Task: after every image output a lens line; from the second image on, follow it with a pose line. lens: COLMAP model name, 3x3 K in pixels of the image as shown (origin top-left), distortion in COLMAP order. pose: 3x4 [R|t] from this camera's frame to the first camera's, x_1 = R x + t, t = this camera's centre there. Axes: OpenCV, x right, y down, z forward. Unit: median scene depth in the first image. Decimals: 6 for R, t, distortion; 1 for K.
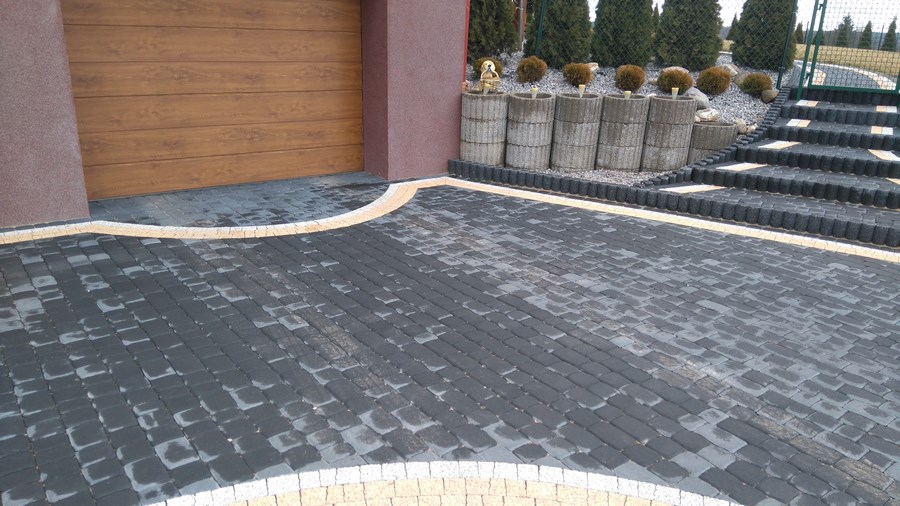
lens RADIAL K [[677.0, 0, 450.0], [0, 677.0, 253.0], [0, 0, 1]] dist [0.093895, -0.150281]
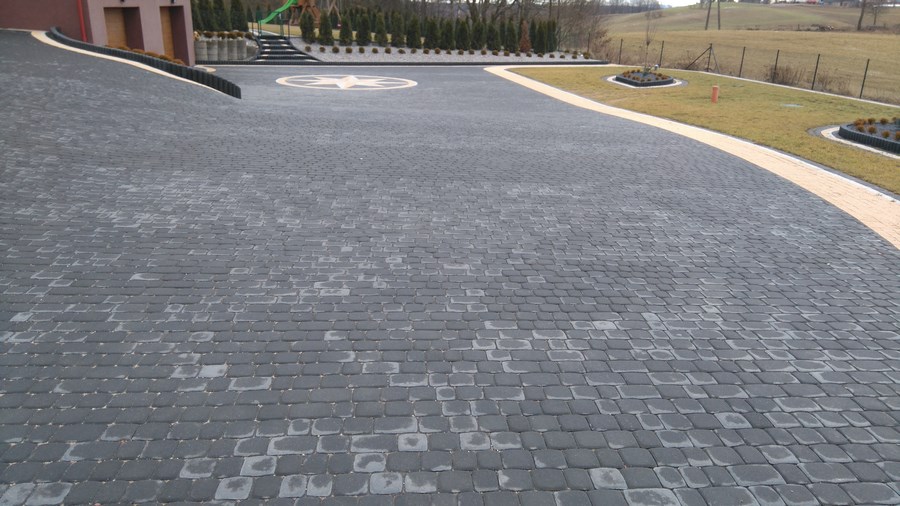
lens RADIAL K [[677.0, 0, 450.0], [0, 677.0, 253.0], [0, 0, 1]] dist [0.093895, -0.150281]
pose [[0.539138, -0.298240, 0.787644, -2.414593], [0.254553, 0.949167, 0.185161, 0.492069], [-0.802828, 0.100670, 0.587650, -2.071355]]
